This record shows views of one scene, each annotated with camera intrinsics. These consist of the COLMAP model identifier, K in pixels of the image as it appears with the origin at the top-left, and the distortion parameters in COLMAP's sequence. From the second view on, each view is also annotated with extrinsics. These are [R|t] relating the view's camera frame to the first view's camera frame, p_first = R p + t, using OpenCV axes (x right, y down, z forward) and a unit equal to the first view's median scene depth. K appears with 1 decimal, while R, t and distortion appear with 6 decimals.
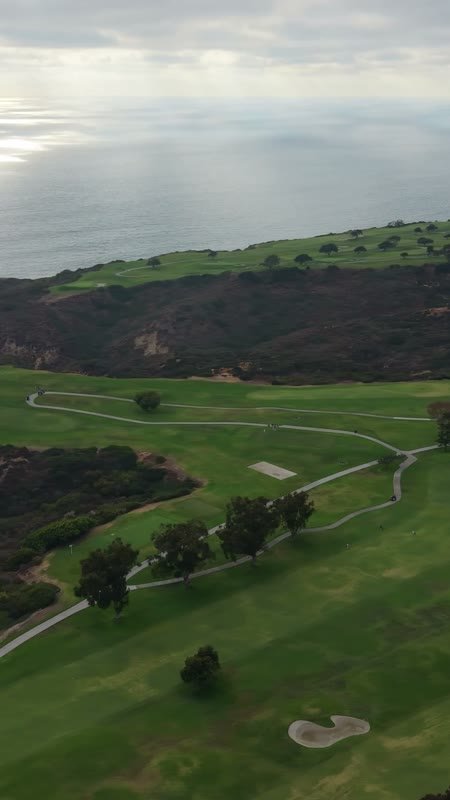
lens RADIAL K [[994.6, 0, 225.0], [0, 994.6, 400.0], [0, 0, 1]] dist [0.239999, -0.866744]
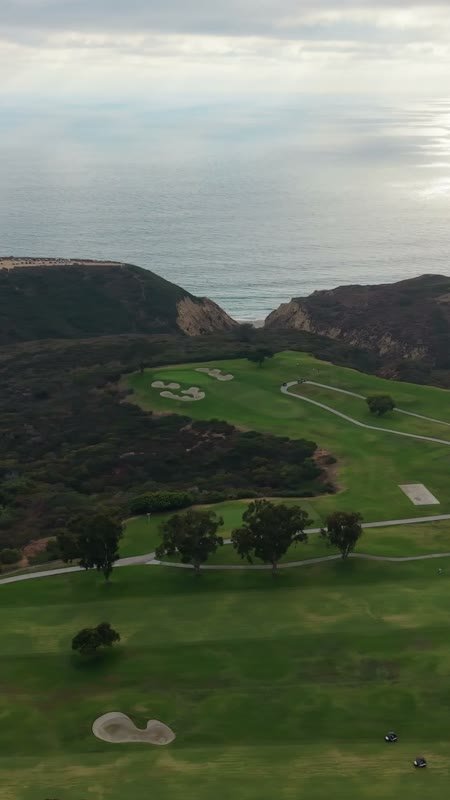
lens RADIAL K [[994.6, 0, 225.0], [0, 994.6, 400.0], [0, 0, 1]] dist [0.239999, -0.866744]
pose [[0.837879, 0.159166, -0.522135, 0.444995], [-0.157670, 0.986341, 0.047658, -0.037868], [0.522589, 0.042394, 0.851530, 0.128449]]
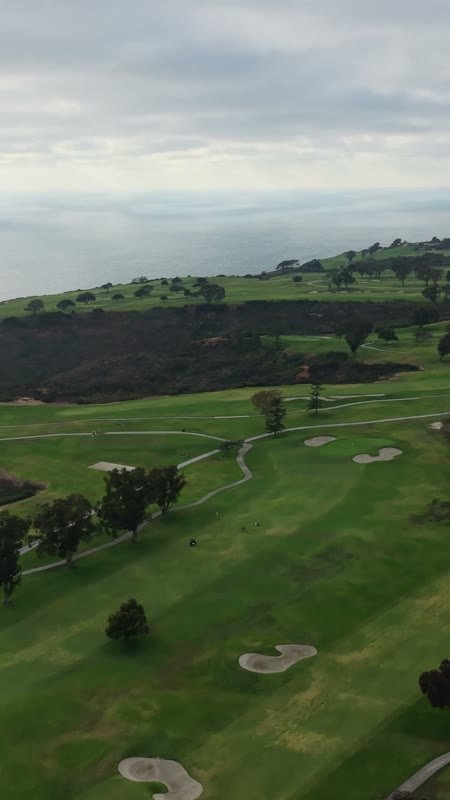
lens RADIAL K [[994.6, 0, 225.0], [0, 994.6, 400.0], [0, 0, 1]] dist [0.239999, -0.866744]
pose [[0.958974, -0.067792, 0.275270, -0.133553], [0.090639, 0.993341, -0.071128, 0.100946], [-0.268615, 0.093160, 0.958732, 0.047505]]
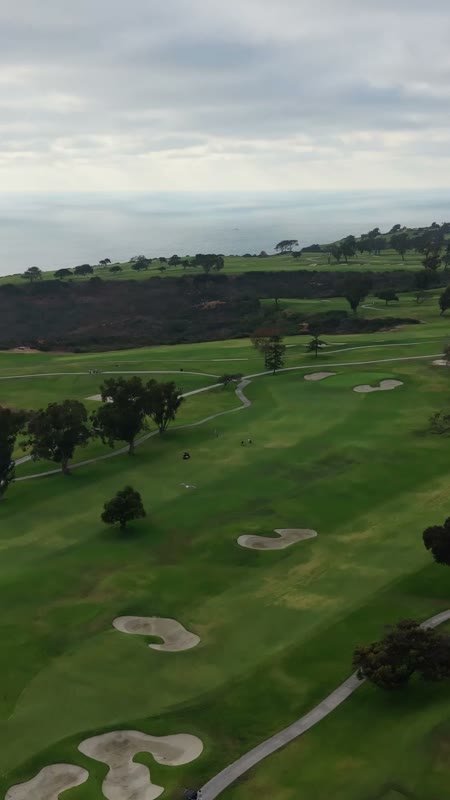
lens RADIAL K [[994.6, 0, 225.0], [0, 994.6, 400.0], [0, 0, 1]] dist [0.239999, -0.866744]
pose [[0.958643, -0.068738, 0.276186, -0.133364], [0.091842, 0.993196, -0.071597, 0.179809], [-0.269385, 0.094001, 0.958434, 0.072408]]
